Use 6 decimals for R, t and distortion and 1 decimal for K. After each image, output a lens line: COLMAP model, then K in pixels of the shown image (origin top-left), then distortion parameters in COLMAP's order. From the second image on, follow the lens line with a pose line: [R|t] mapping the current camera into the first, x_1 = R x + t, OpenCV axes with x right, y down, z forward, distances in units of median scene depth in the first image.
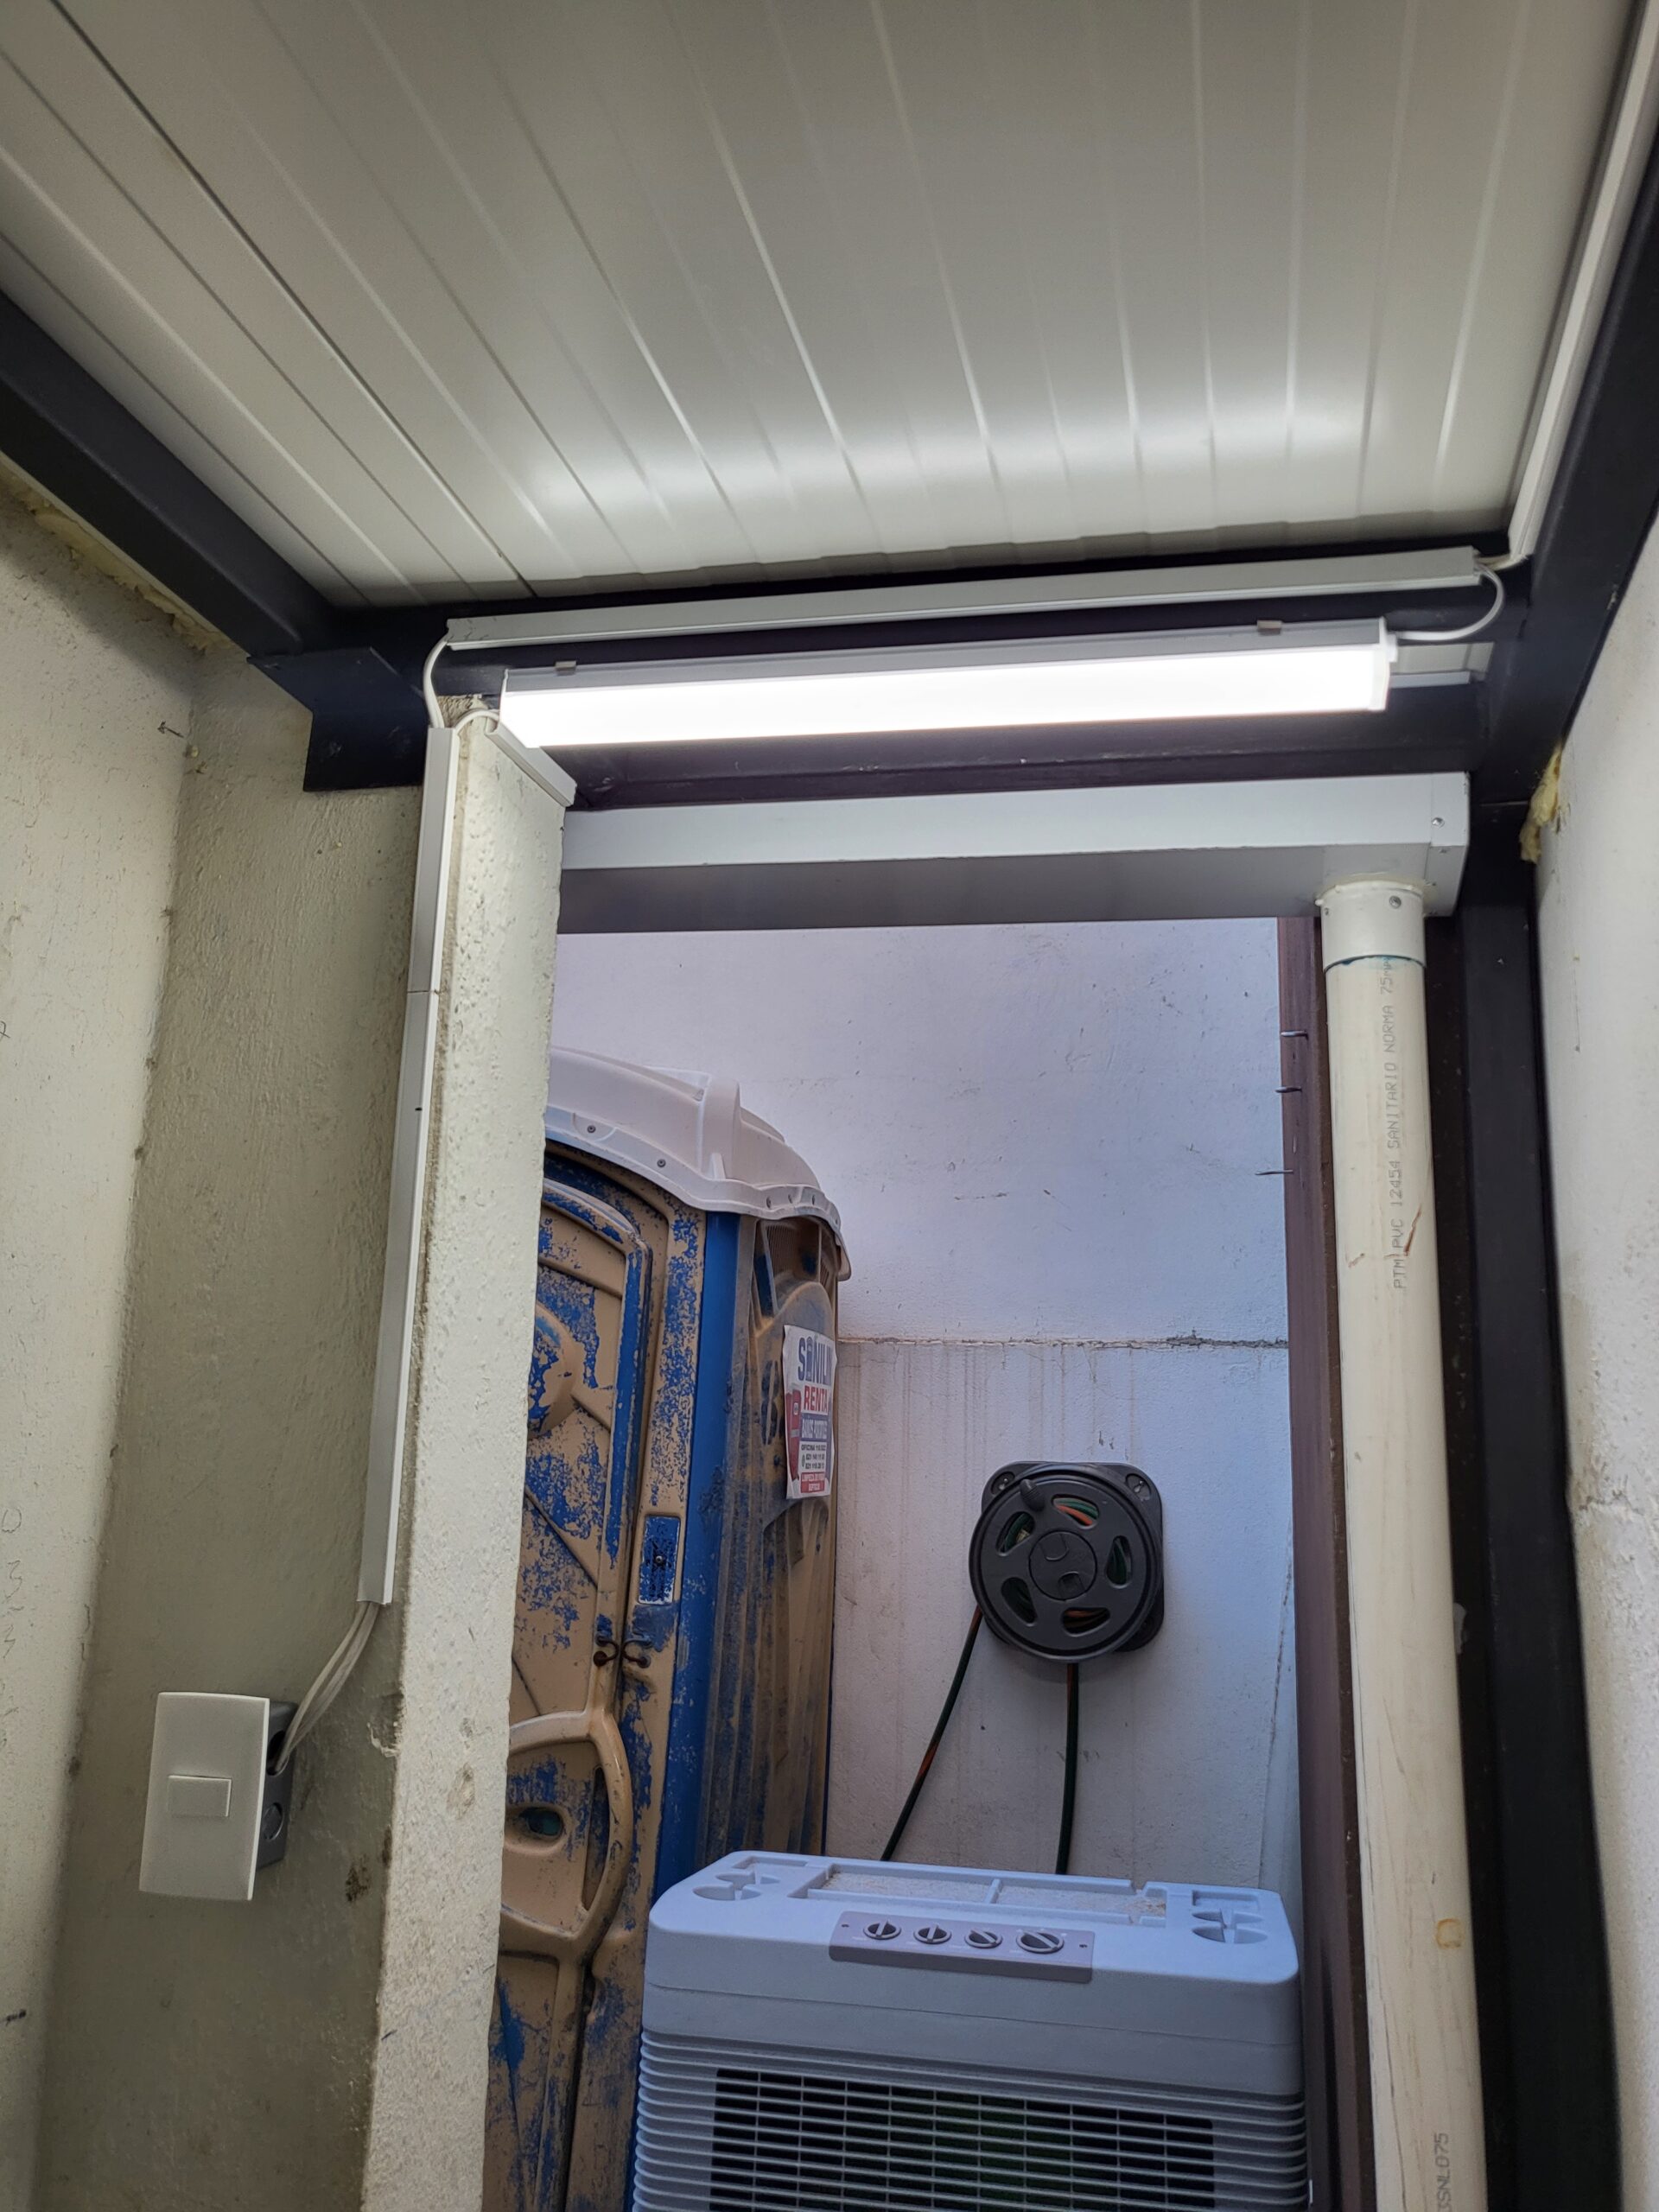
lens RADIAL K [[1695.6, 0, 829.5], [0, 1695.6, 1106.0], [0, 0, 1]] dist [-0.065111, 0.191476]
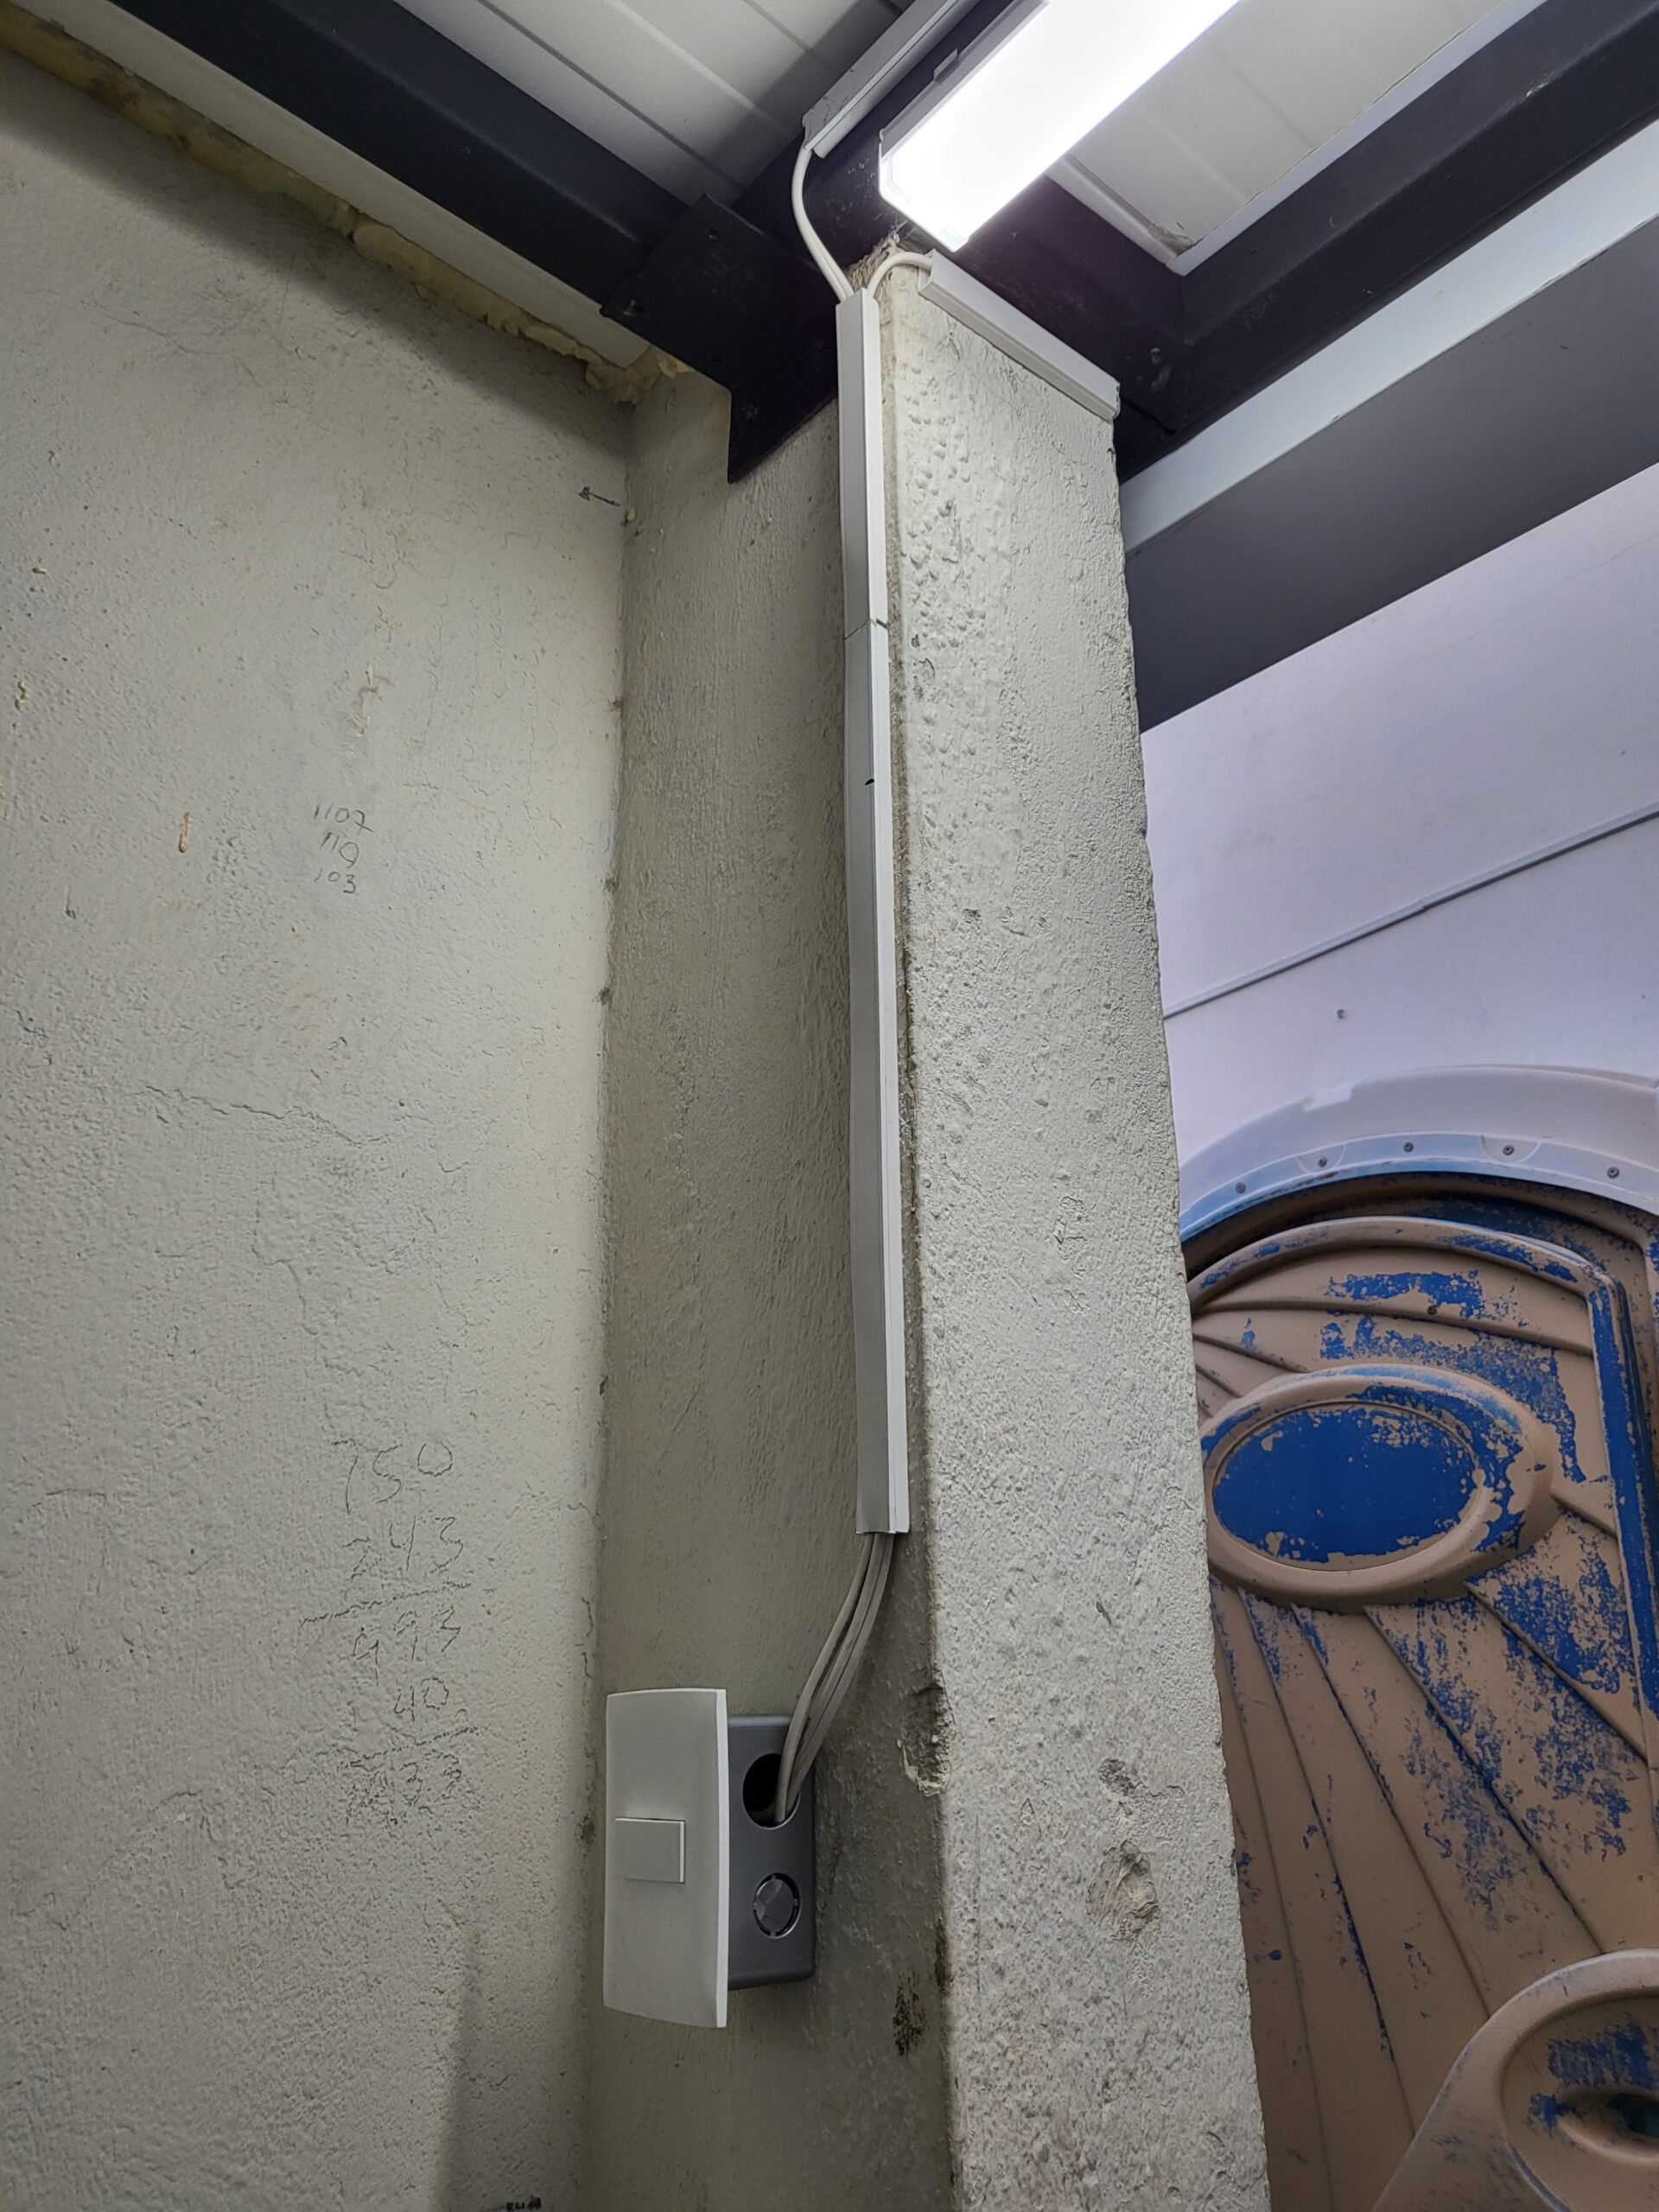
lens RADIAL K [[1729.1, 0, 829.5], [0, 1729.1, 1106.0], [0, 0, 1]] dist [-0.031752, 0.086460]
pose [[0.818036, -0.227535, -0.528247, 0.064753], [0.149214, 0.970933, -0.187145, 0.232652], [0.555475, 0.074269, 0.828210, 0.423718]]
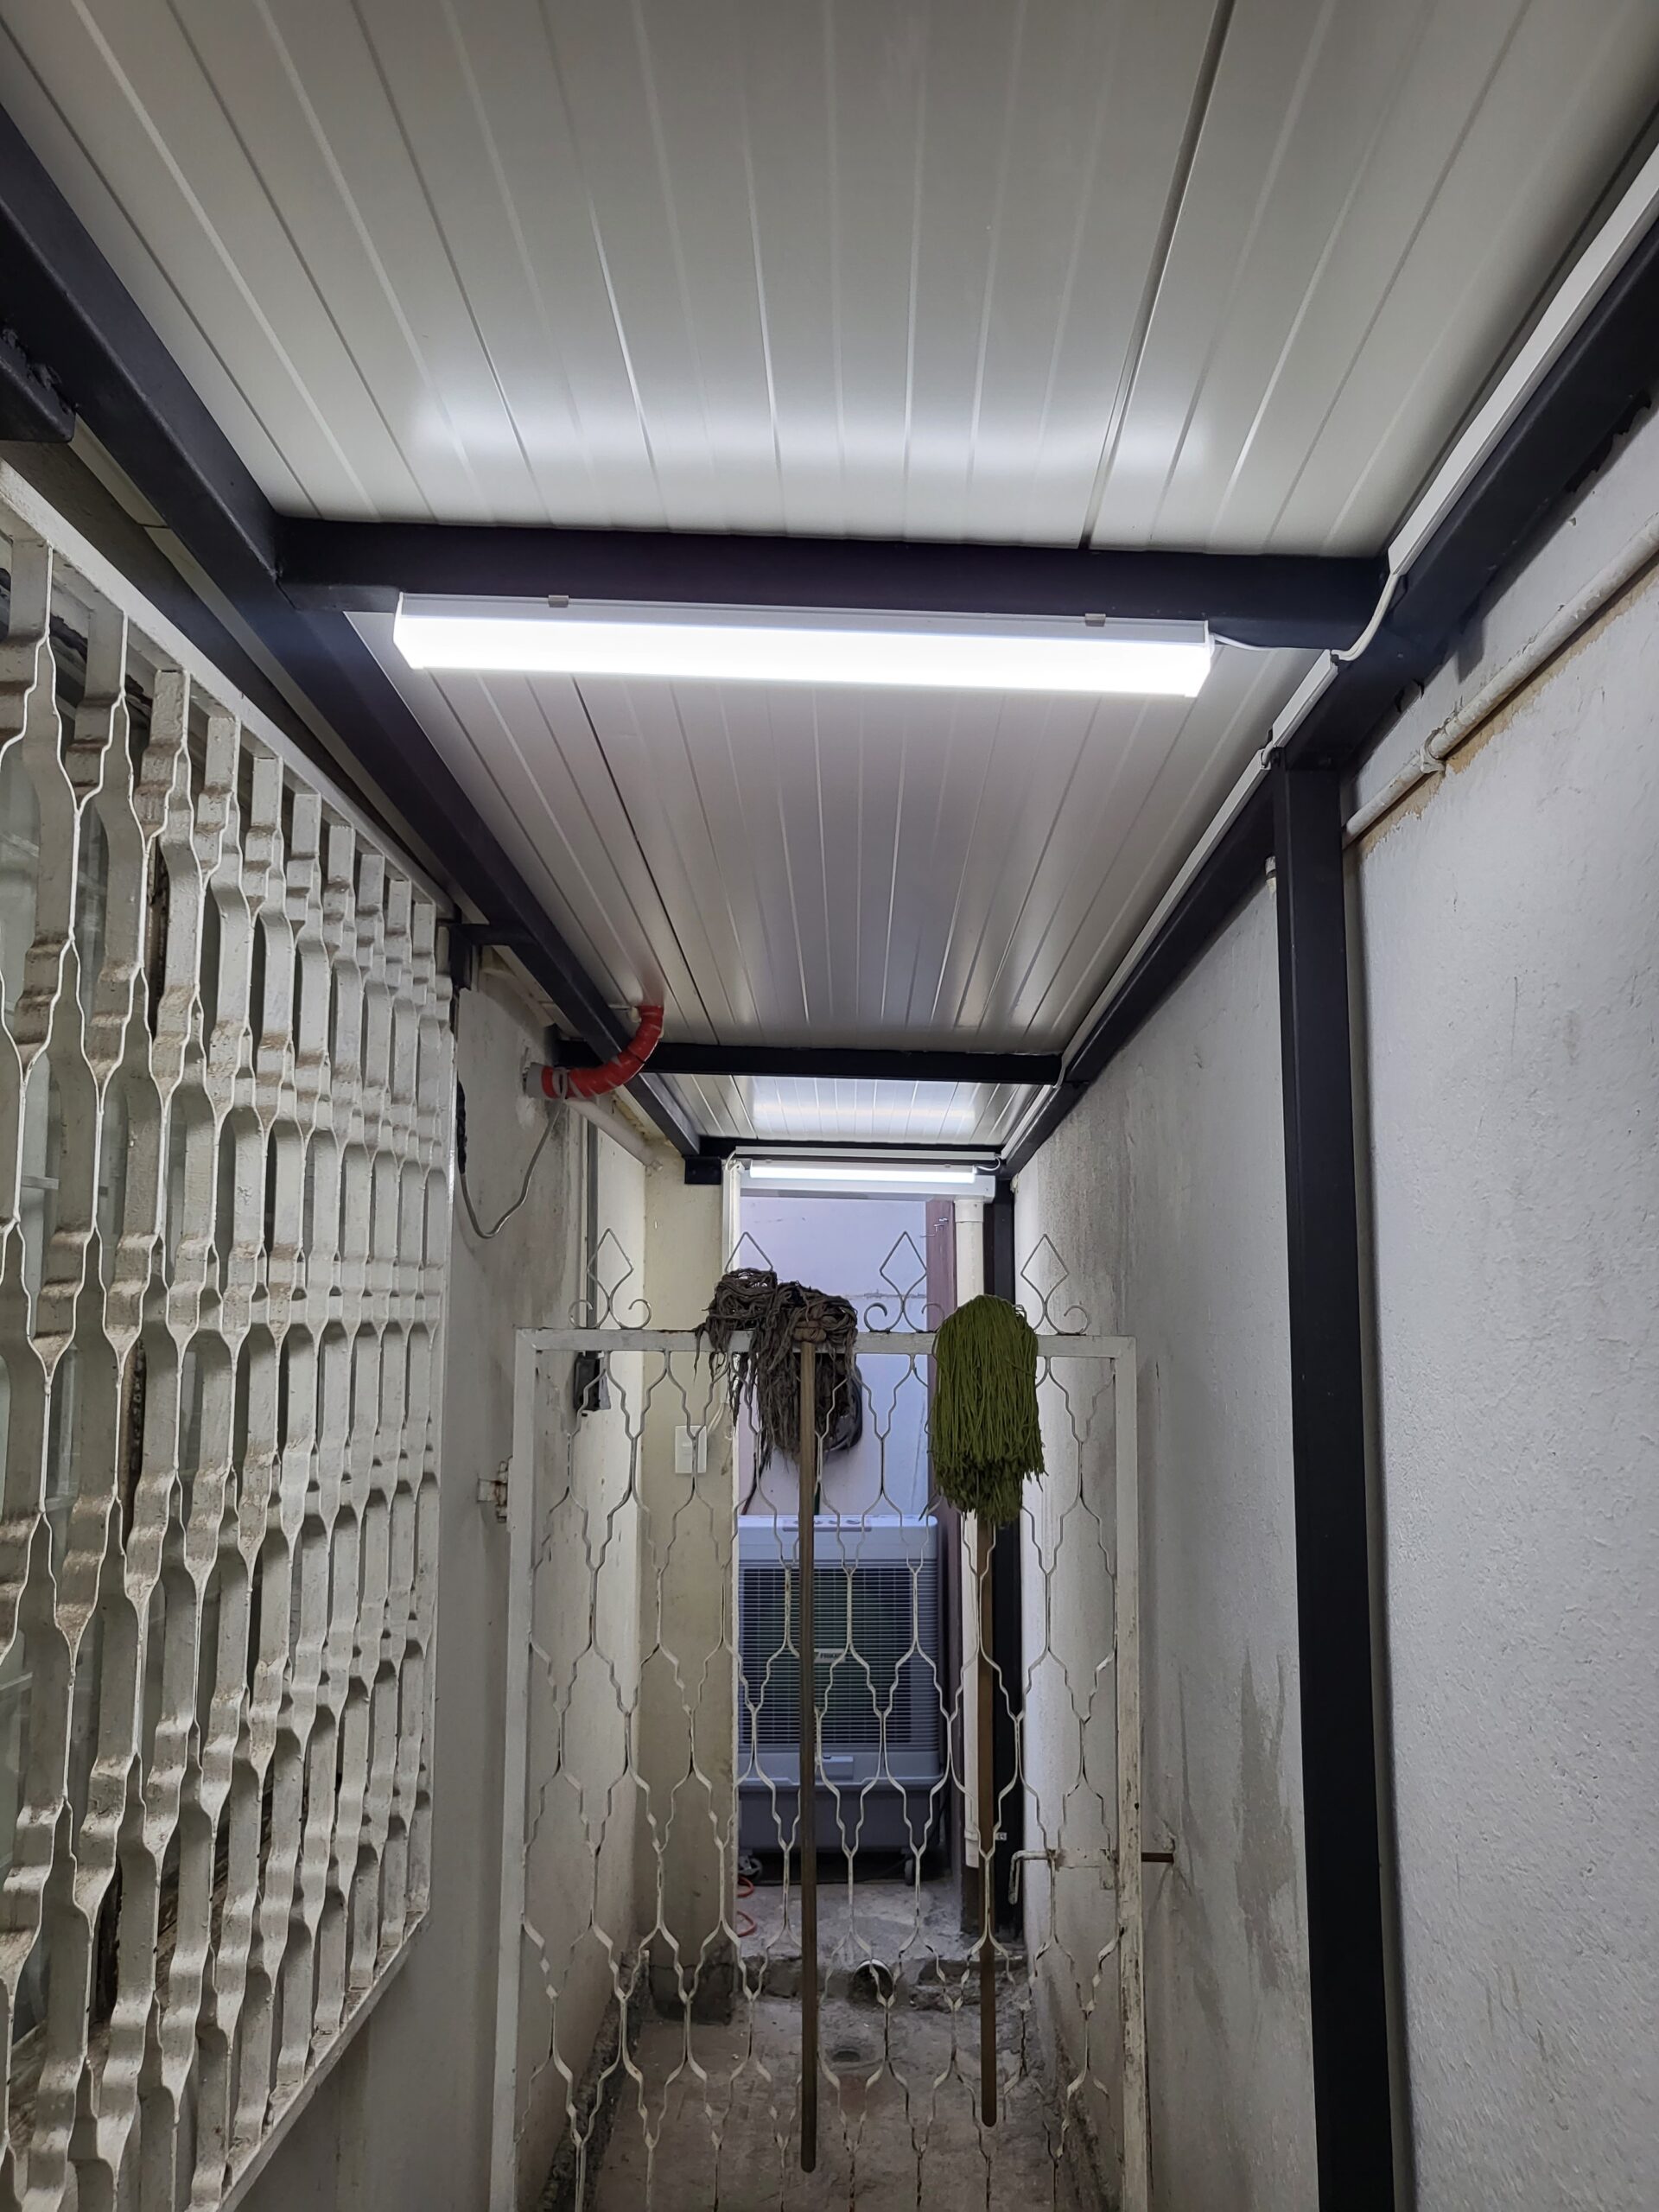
lens RADIAL K [[1695.6, 0, 829.5], [0, 1695.6, 1106.0], [0, 0, 1]] dist [-0.065111, 0.191476]
pose [[0.973405, -0.002741, 0.229076, -0.847372], [-0.014057, 0.997329, 0.071668, -0.621438], [-0.228660, -0.072982, 0.970767, -2.575443]]
